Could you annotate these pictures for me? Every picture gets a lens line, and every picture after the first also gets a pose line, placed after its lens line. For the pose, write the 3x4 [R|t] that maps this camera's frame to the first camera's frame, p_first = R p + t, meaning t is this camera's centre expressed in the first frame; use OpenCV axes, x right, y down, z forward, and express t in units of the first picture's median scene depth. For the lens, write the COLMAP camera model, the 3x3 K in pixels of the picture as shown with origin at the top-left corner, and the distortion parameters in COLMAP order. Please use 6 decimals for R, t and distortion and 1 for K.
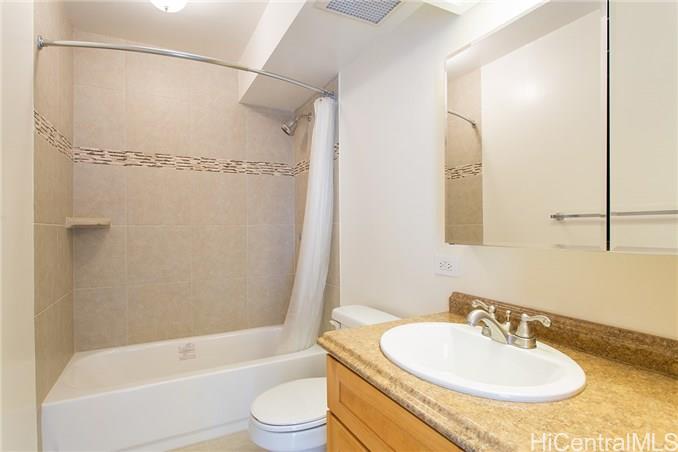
lens RADIAL K [[362.4, 0, 318.2], [0, 362.4, 225.9], [0, 0, 1]] dist [0.000884, 0.000527]
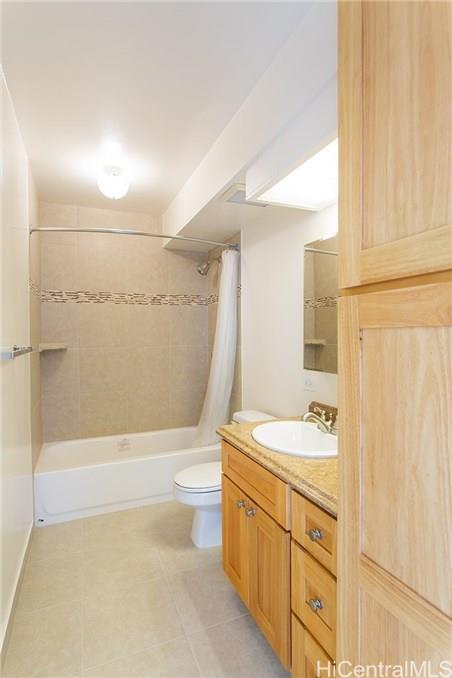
lens RADIAL K [[362.4, 0, 226.0], [0, 362.4, 339.0], [0, 0, 1]] dist [0.000884, 0.000527]
pose [[0.999582, 0.003572, -0.028689, 0.041635], [-0.003062, 0.999837, 0.017801, -0.059855], [0.028747, -0.017706, 0.999430, -0.295446]]
